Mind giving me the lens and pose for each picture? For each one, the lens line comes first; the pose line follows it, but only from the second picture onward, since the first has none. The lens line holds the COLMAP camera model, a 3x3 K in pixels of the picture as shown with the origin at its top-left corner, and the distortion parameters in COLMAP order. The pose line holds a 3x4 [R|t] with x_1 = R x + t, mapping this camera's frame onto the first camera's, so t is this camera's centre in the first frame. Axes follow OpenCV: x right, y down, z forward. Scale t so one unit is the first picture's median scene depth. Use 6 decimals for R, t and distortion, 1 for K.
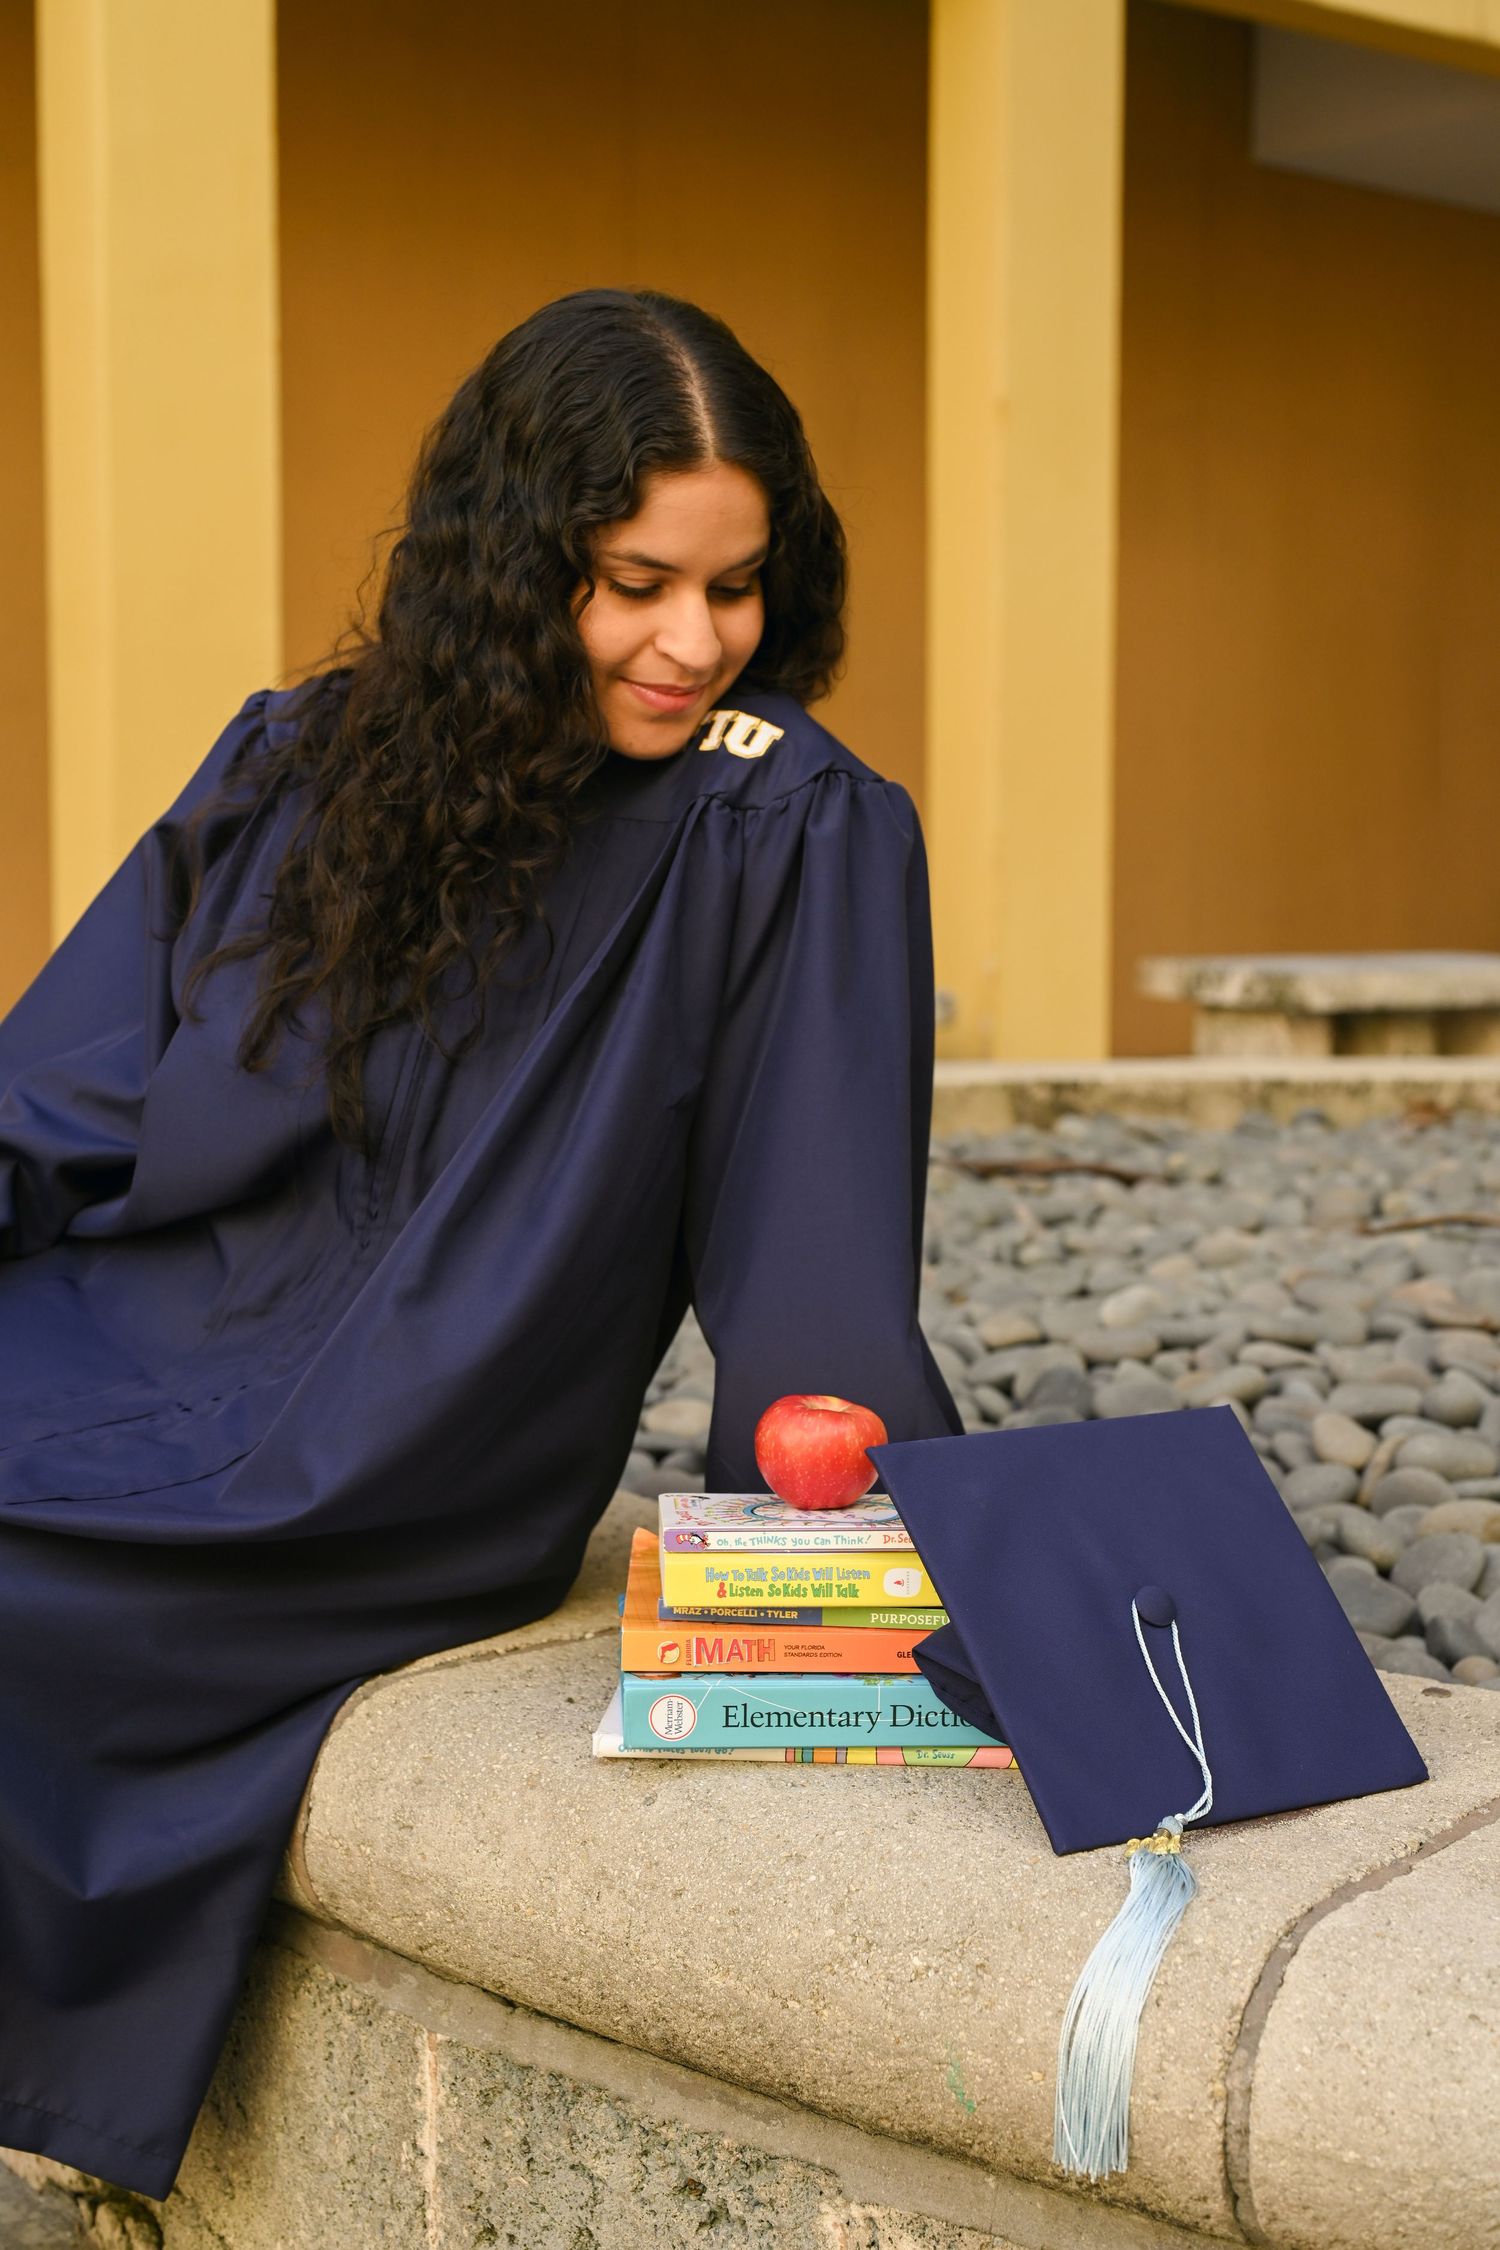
lens RADIAL K [[3277.4, 0, 750.0], [0, 3277.4, 1125.0], [0, 0, 1]] dist [-0.022428, 0.046252]
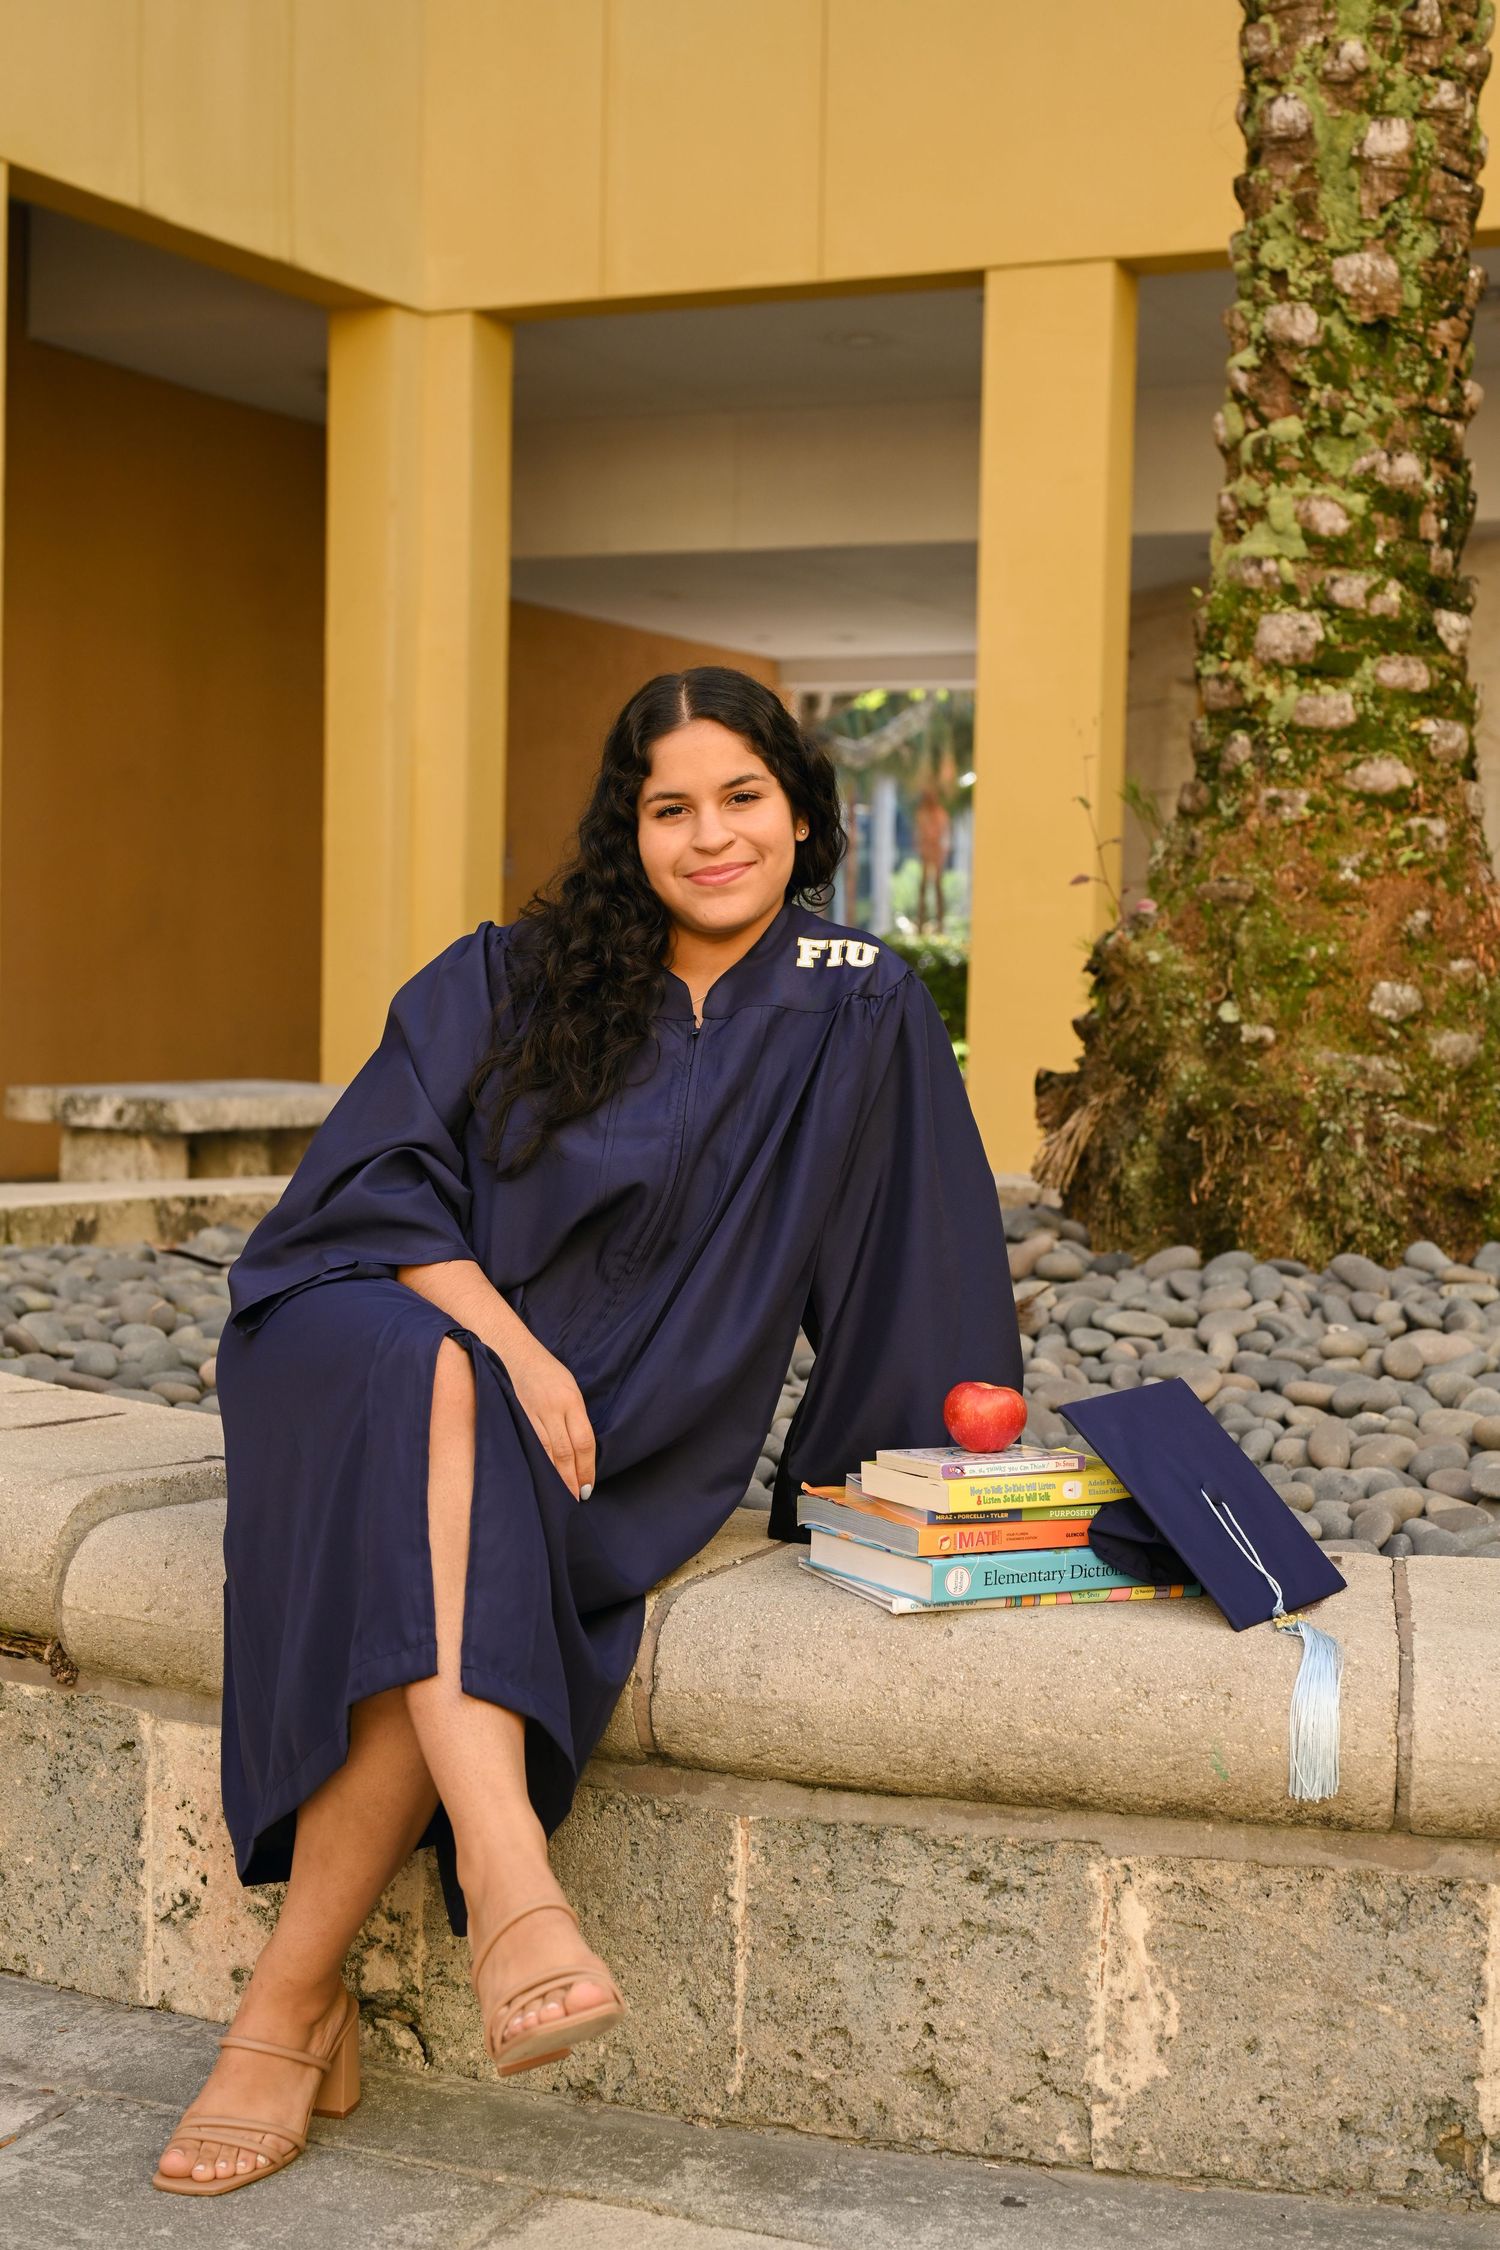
lens RADIAL K [[3277.4, 0, 750.0], [0, 3277.4, 1125.0], [0, 0, 1]] dist [-0.022428, 0.046252]
pose [[0.897160, -0.005711, 0.441668, -0.811055], [0.021801, 0.999270, -0.031364, 0.005835], [-0.441166, 0.037767, 0.896630, -0.394846]]
